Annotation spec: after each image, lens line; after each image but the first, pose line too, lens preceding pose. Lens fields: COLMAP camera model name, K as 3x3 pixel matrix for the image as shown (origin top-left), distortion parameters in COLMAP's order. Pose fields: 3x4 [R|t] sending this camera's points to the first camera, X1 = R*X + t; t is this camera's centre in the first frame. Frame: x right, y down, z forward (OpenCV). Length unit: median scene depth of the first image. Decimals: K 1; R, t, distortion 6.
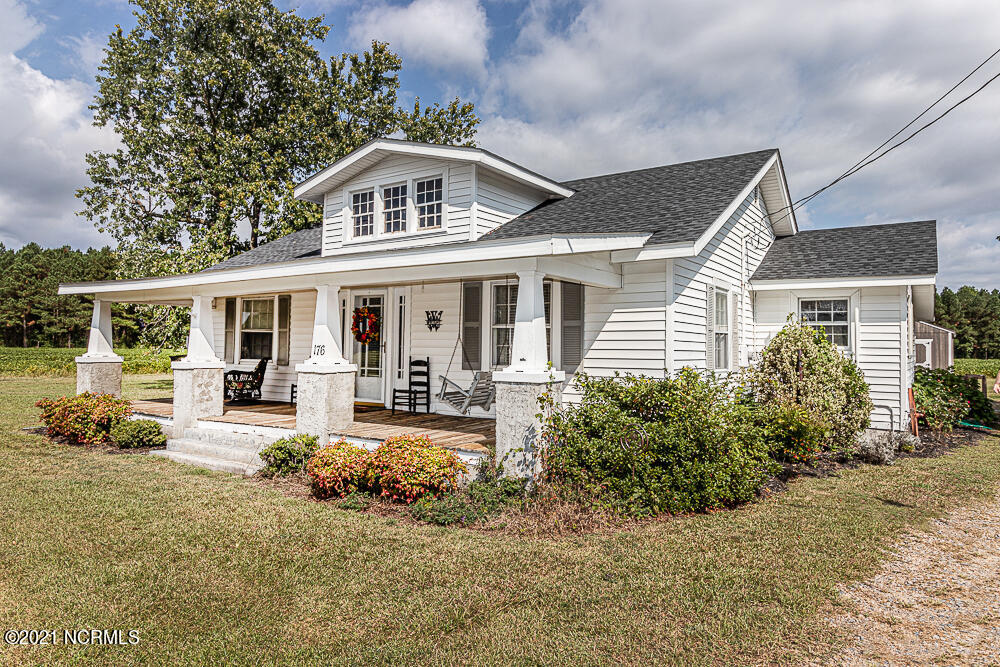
lens RADIAL K [[628.7, 0, 500.0], [0, 628.7, 333.5], [0, 0, 1]] dist [-0.001882, -0.000691]
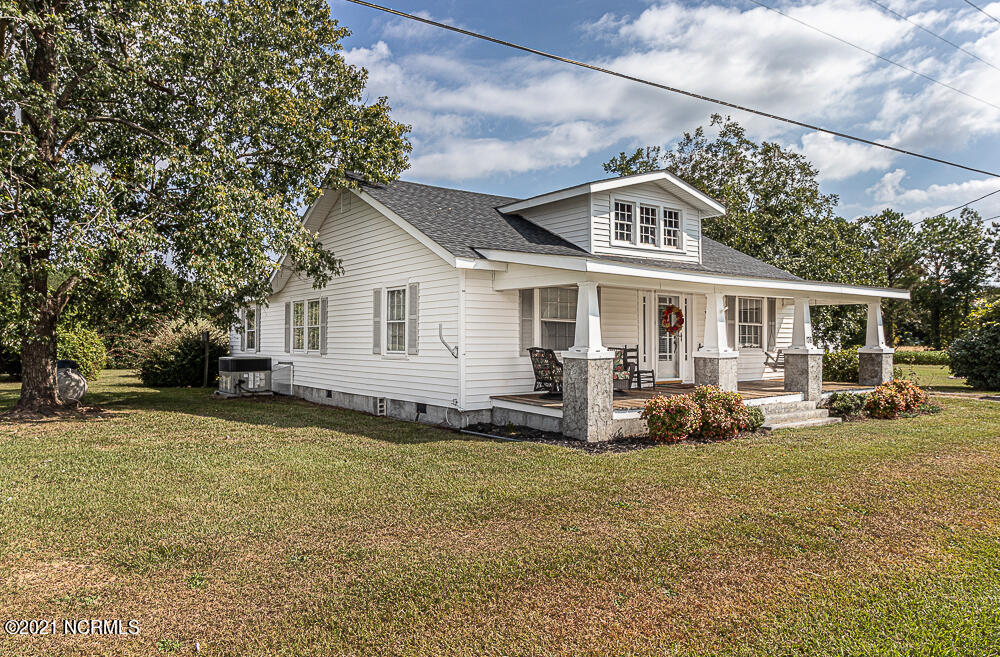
lens RADIAL K [[700.9, 0, 500.0], [0, 700.9, 328.5], [0, 0, 1]] dist [0.000205, 0.000004]
pose [[0.332914, 0.020241, 0.942740, -1.539550], [-0.001773, 0.999781, -0.020840, 0.032888], [-0.942956, 0.005267, 0.332877, 0.809100]]
